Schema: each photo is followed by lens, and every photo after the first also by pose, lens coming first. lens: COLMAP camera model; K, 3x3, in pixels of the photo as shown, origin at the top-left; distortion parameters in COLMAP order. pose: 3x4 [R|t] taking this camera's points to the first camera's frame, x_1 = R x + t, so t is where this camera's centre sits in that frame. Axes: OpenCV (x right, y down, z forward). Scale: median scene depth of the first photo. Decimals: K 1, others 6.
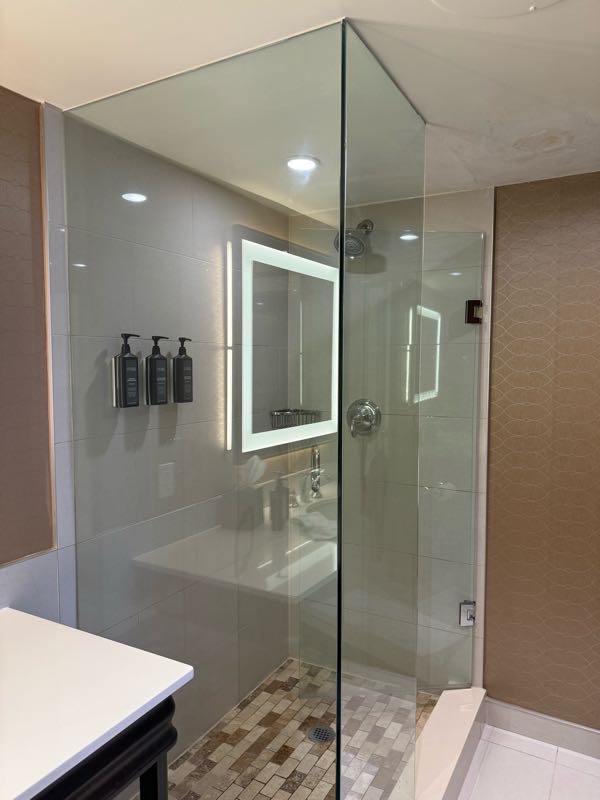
lens RADIAL K [[574.3, 0, 298.1], [0, 574.3, 399.6], [0, 0, 1]] dist [0.064693, -0.068364]
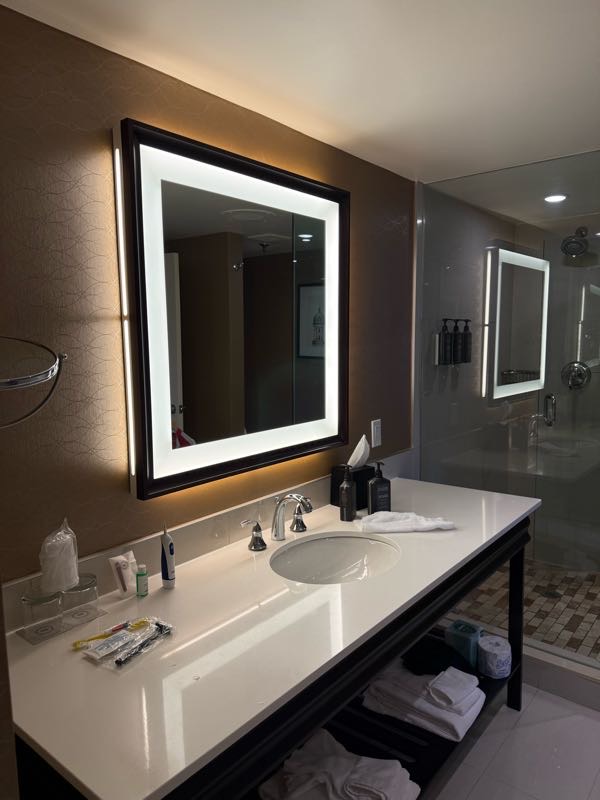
lens RADIAL K [[574.3, 0, 298.1], [0, 574.3, 399.6], [0, 0, 1]] dist [0.064693, -0.068364]
pose [[0.985465, 0.007947, -0.169693, -0.338625], [-0.000237, 0.998969, 0.045407, 0.029365], [0.169879, -0.044707, 0.984450, -0.508387]]
